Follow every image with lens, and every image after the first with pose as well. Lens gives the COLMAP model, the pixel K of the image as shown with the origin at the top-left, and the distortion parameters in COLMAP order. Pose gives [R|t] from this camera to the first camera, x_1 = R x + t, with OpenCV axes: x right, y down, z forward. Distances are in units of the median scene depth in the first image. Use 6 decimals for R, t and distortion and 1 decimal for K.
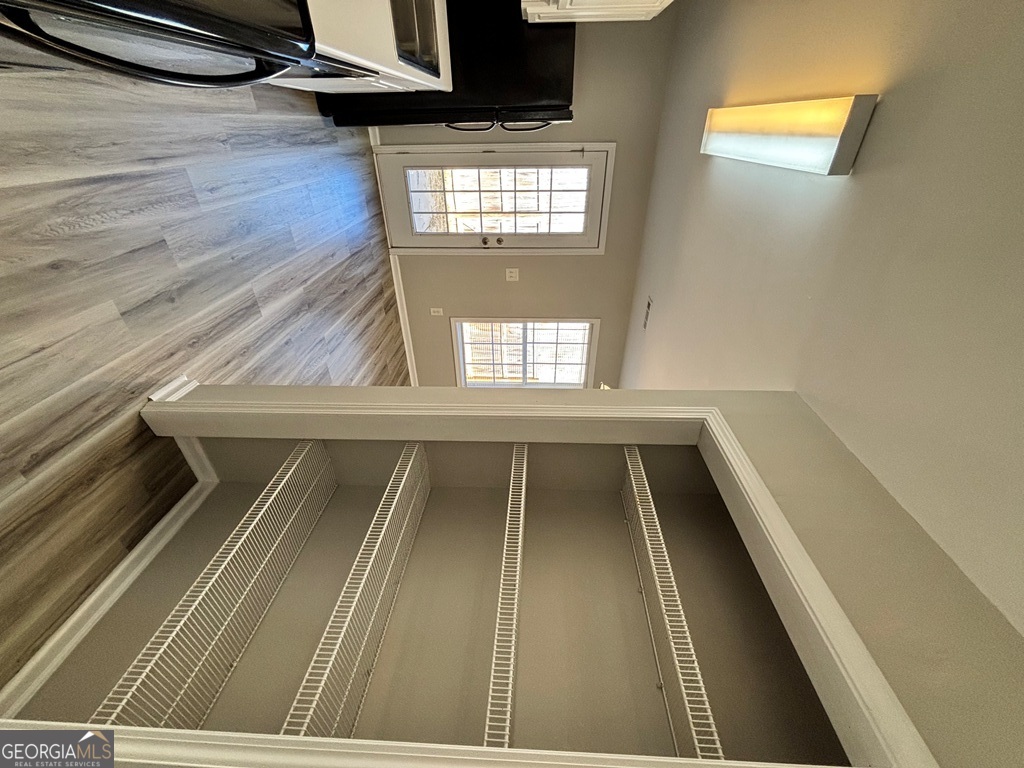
lens RADIAL K [[417.6, 0, 513.2], [0, 417.6, 385.7], [0, 0, 1]] dist [0.000221, 0.002143]
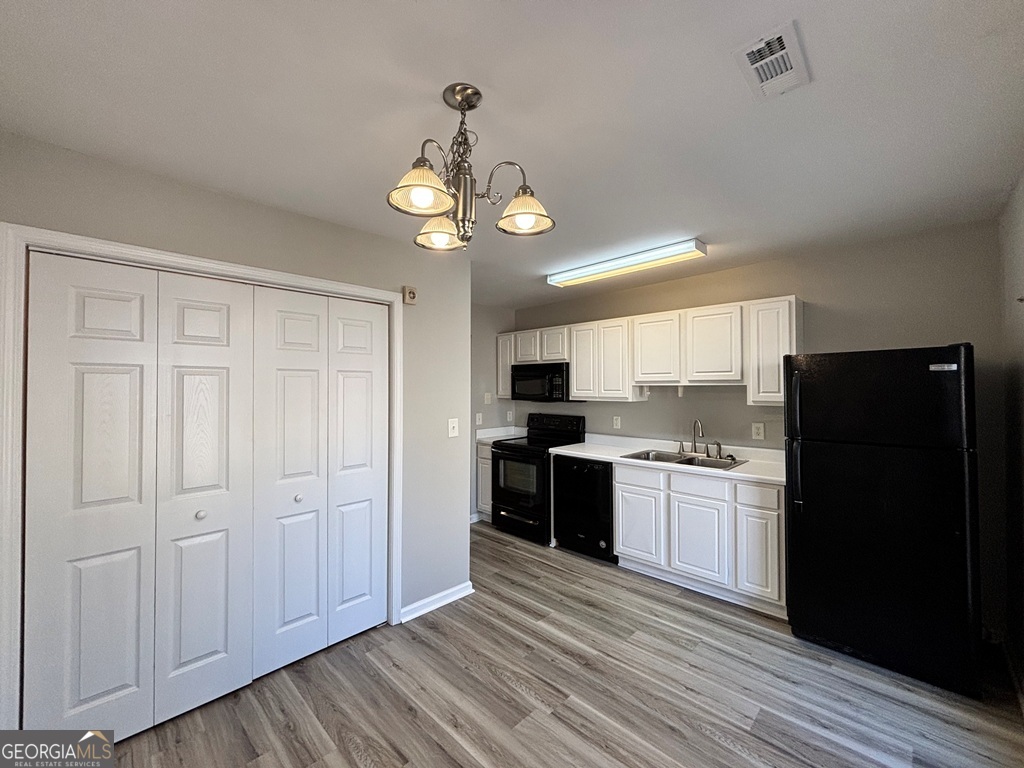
lens RADIAL K [[417.6, 0, 512.8], [0, 417.6, 378.7], [0, 0, 1]] dist [0.000221, 0.002143]
pose [[0.023042, -0.999531, -0.020176, 0.103807], [-0.973990, -0.017893, -0.225884, 0.164802], [0.225417, 0.024856, -0.973945, 1.929172]]
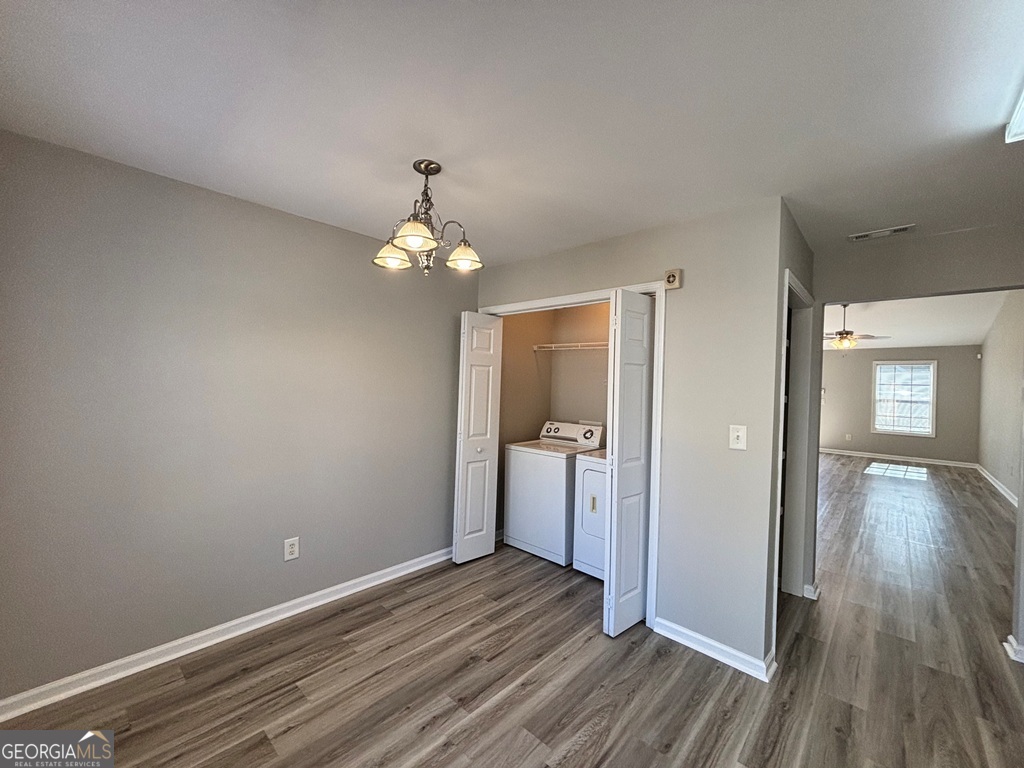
lens RADIAL K [[417.6, 0, 514.8], [0, 417.6, 386.1], [0, 0, 1]] dist [0.000221, 0.002143]
pose [[-0.012624, -0.999338, -0.034124, 0.080162], [-0.262207, -0.029624, 0.964557, -0.685186], [-0.964929, 0.021124, -0.261659, 1.412871]]
